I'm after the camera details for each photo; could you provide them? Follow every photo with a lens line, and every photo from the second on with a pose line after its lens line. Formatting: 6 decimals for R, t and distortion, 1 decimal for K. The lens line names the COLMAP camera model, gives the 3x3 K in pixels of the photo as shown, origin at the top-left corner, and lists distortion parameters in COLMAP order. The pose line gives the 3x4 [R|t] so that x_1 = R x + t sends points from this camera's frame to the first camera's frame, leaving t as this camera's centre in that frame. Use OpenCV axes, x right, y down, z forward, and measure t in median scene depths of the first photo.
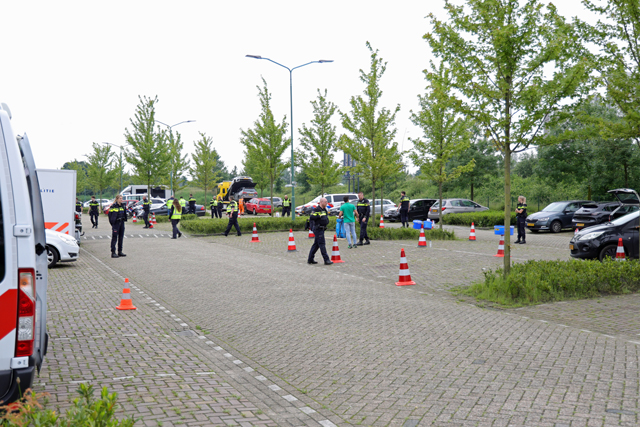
lens RADIAL K [[745.5, 0, 320.0], [0, 745.5, 213.5], [0, 0, 1]] dist [0.071481, -0.001019]
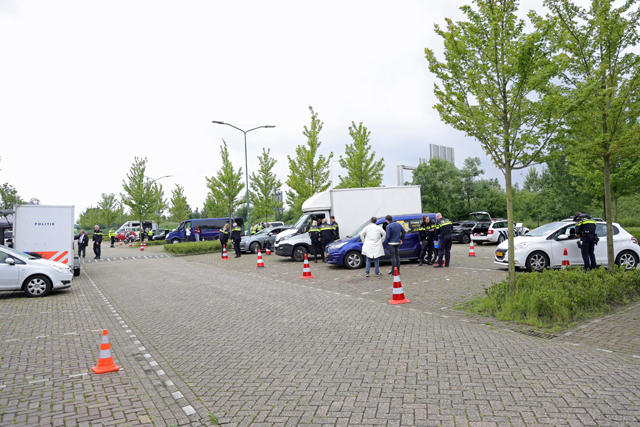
lens RADIAL K [[447.0, 0, 320.0], [0, 447.0, 213.5], [0, 0, 1]] dist [-0.075507, 0.051759]
pose [[0.986959, -0.026995, 0.158690, -0.032109], [0.034400, 0.998434, -0.044105, -0.001369], [-0.157251, 0.048989, 0.986343, 0.152211]]
